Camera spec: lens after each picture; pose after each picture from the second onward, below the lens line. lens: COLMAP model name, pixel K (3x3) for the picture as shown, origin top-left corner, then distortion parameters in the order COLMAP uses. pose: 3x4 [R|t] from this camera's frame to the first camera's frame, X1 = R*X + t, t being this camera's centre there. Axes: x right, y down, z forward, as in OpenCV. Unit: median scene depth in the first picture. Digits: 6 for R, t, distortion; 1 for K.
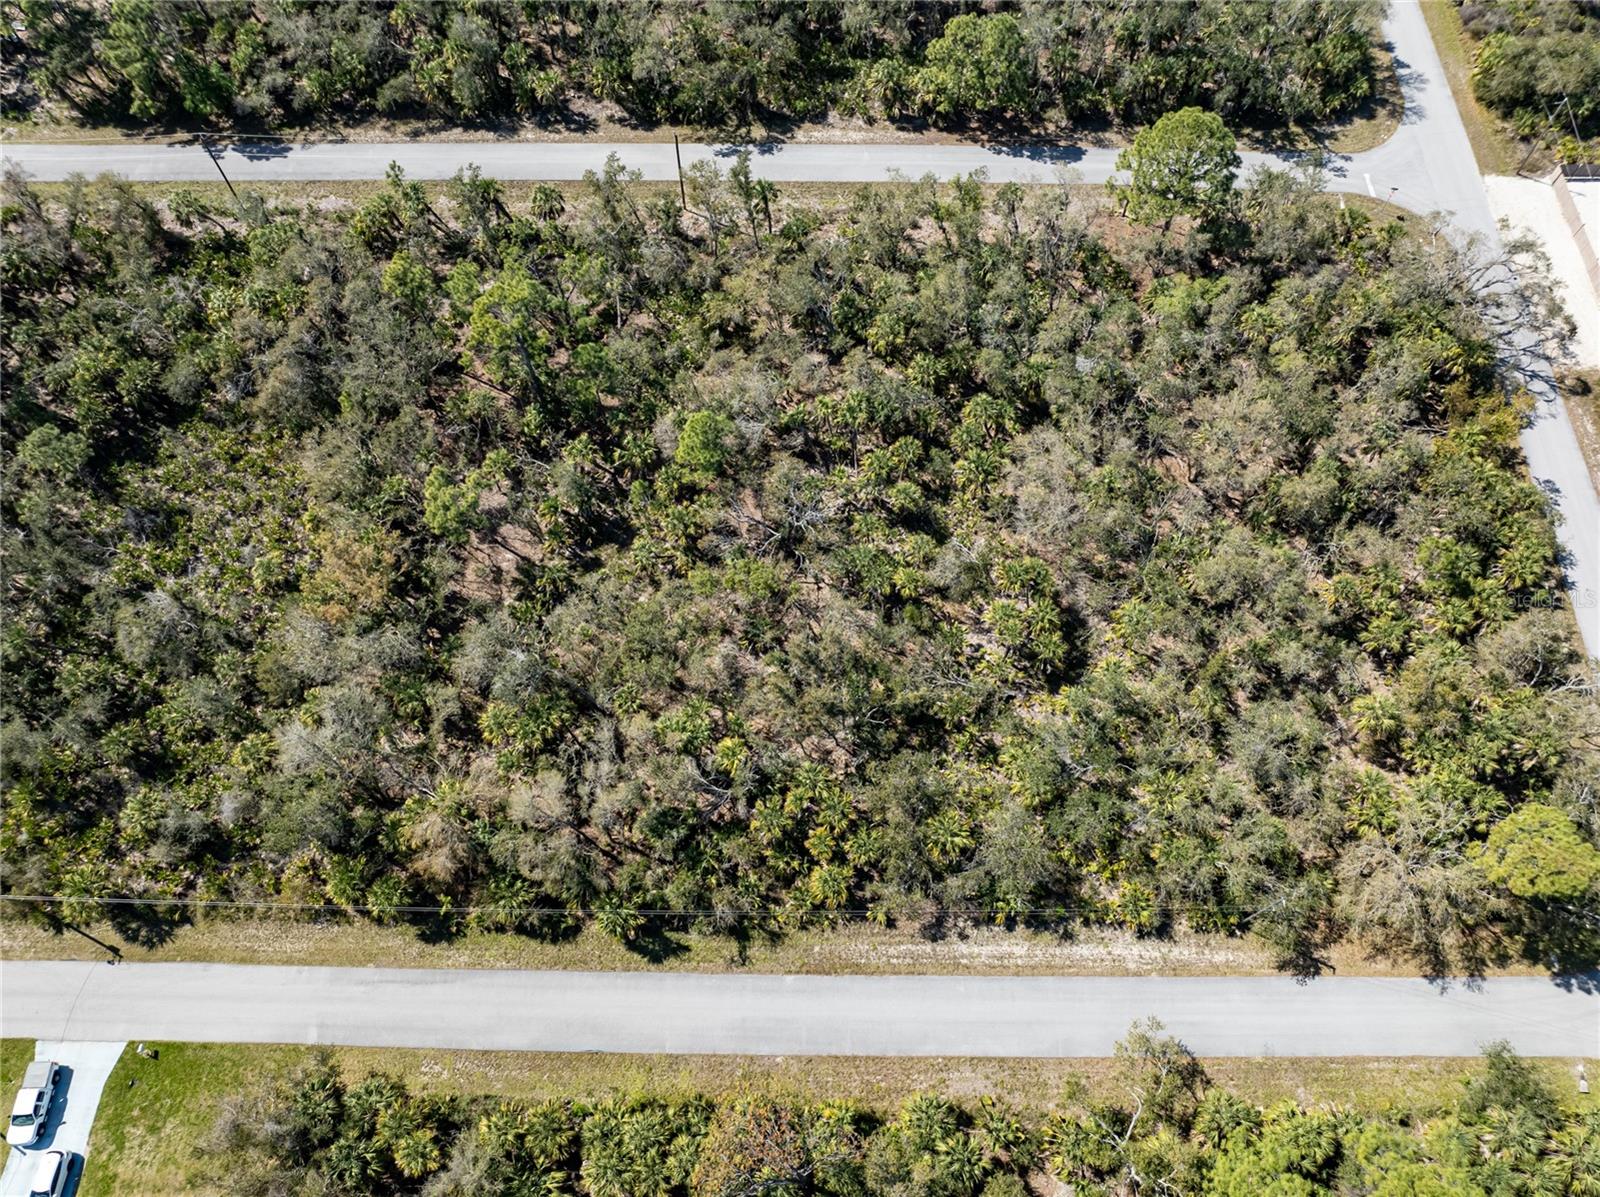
lens RADIAL K [[1127.7, 0, 800.0], [0, 1127.7, 598.5], [0, 0, 1]] dist [-0.057049, 0.030384]
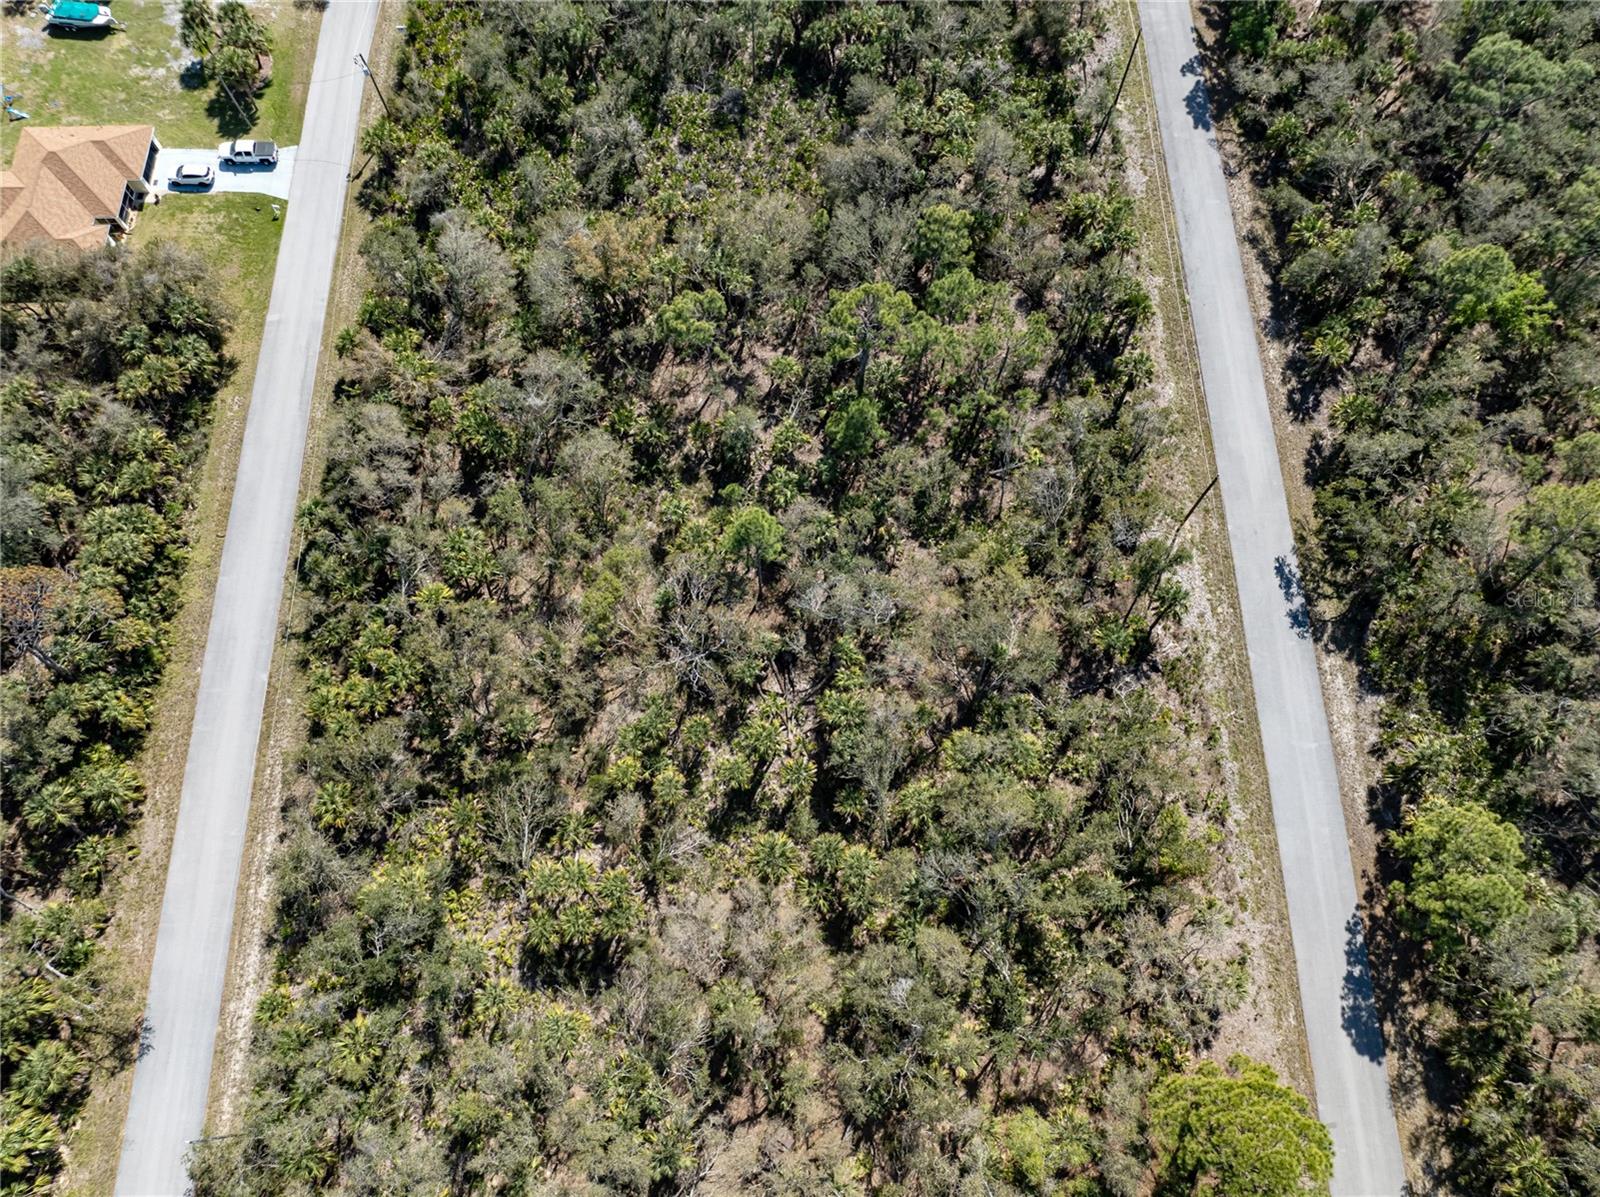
lens RADIAL K [[1127.7, 0, 800.0], [0, 1127.7, 598.5], [0, 0, 1]] dist [-0.057049, 0.030384]
pose [[0.025982, 0.936030, -0.350959, 0.306640], [-0.897467, 0.176478, 0.404239, -0.571423], [0.440317, 0.304471, 0.844641, 0.270127]]
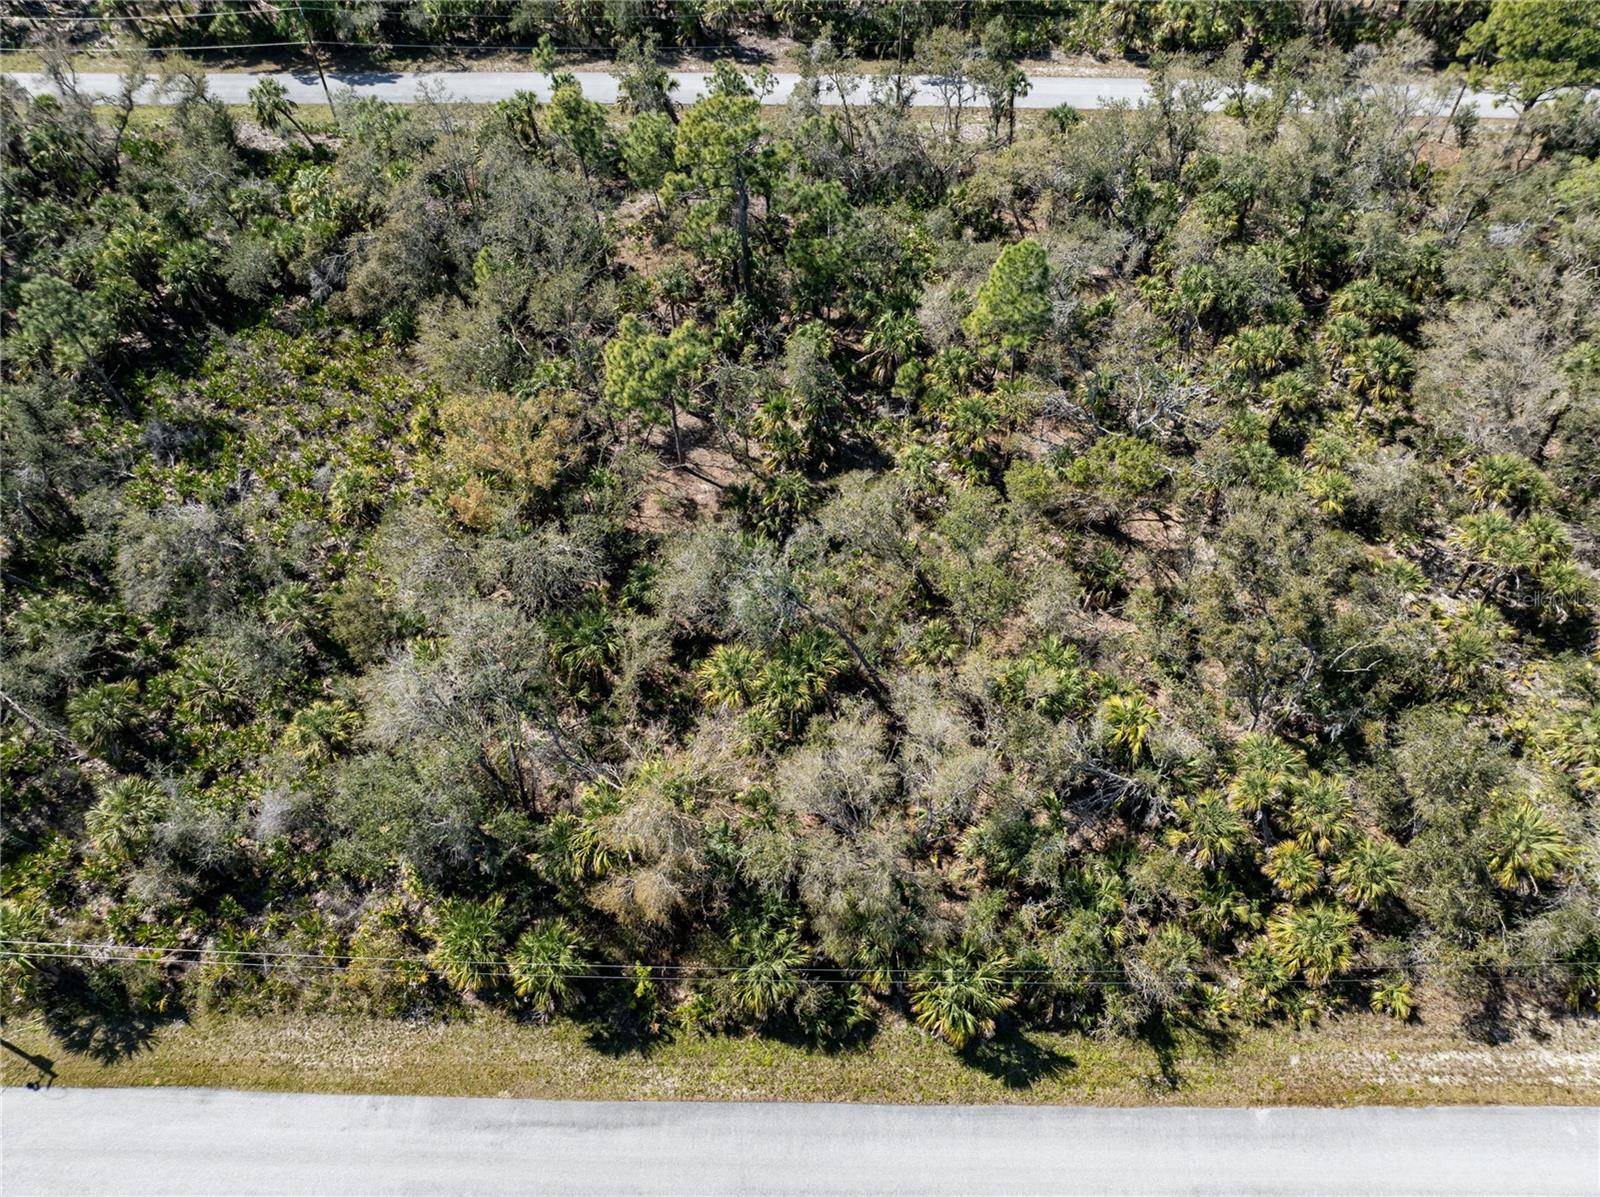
lens RADIAL K [[1127.7, 0, 800.0], [0, 1127.7, 598.5], [0, 0, 1]] dist [-0.057049, 0.030384]
pose [[0.999997, 0.002200, 0.000806, -0.231590], [-0.001984, 0.978095, -0.208149, 0.196745], [-0.001246, 0.208147, 0.978097, 0.393771]]
